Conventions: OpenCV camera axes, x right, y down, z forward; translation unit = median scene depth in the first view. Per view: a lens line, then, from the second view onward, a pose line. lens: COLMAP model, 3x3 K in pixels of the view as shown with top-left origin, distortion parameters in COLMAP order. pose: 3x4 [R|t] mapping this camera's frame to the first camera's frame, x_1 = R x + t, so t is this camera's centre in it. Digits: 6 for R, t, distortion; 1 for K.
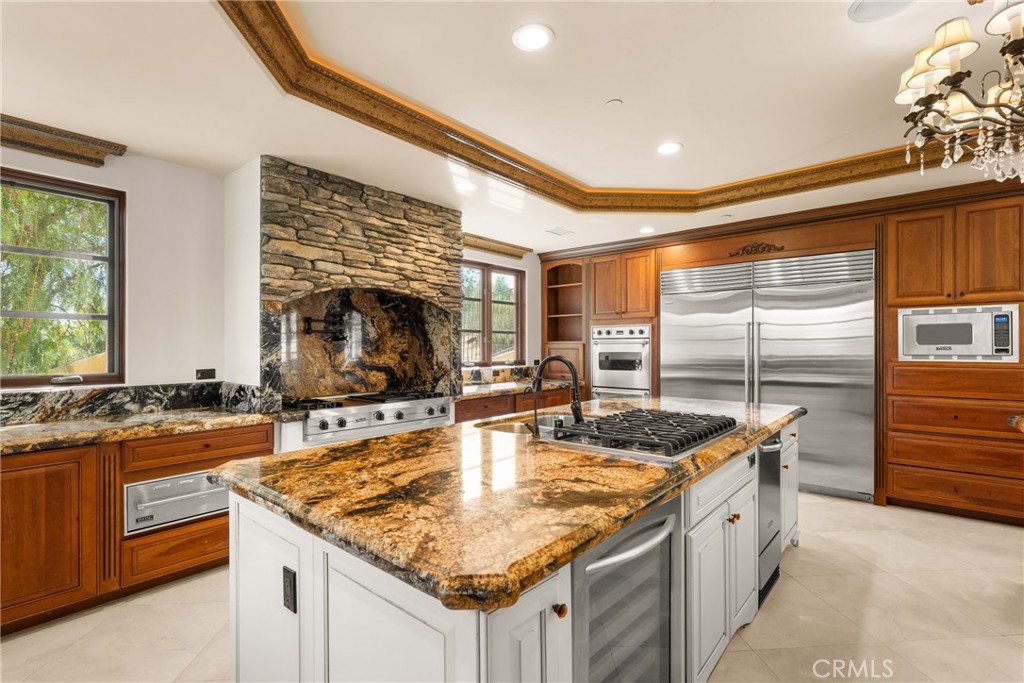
lens RADIAL K [[468.2, 0, 515.2], [0, 468.2, 343.4], [0, 0, 1]] dist [-0.004198, -0.000341]
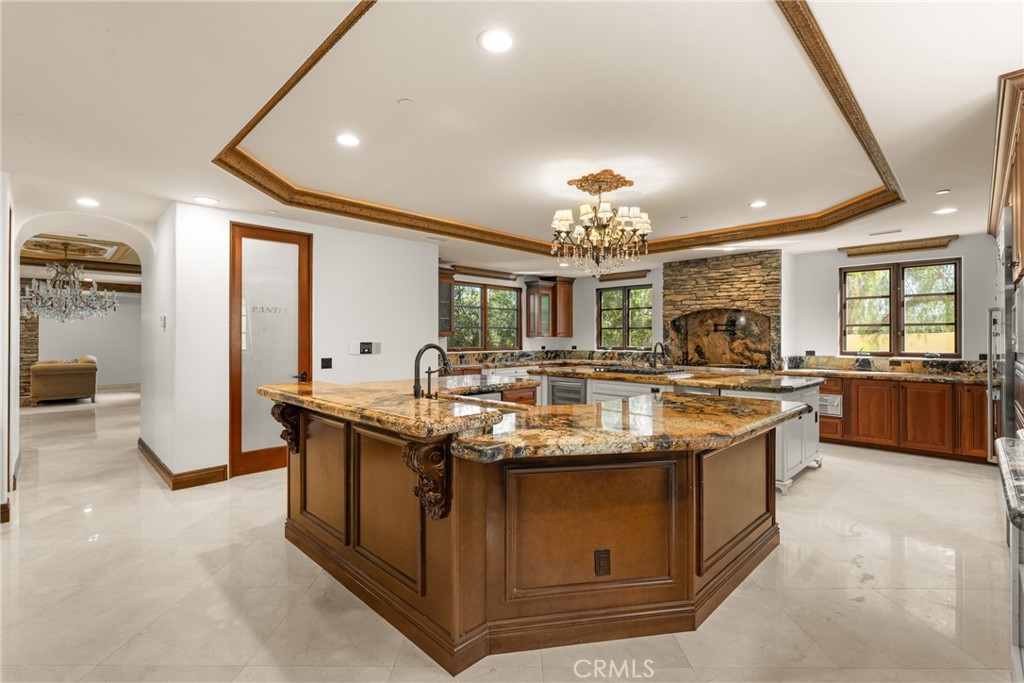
lens RADIAL K [[466.8, 0, 512.3], [0, 466.8, 336.2], [0, 0, 1]] dist [-0.002170, -0.000201]
pose [[-0.087588, -0.002454, -0.996154, 1.645801], [0.005719, 0.999979, -0.002966, -0.001253], [0.996140, -0.005957, -0.087572, 0.316805]]
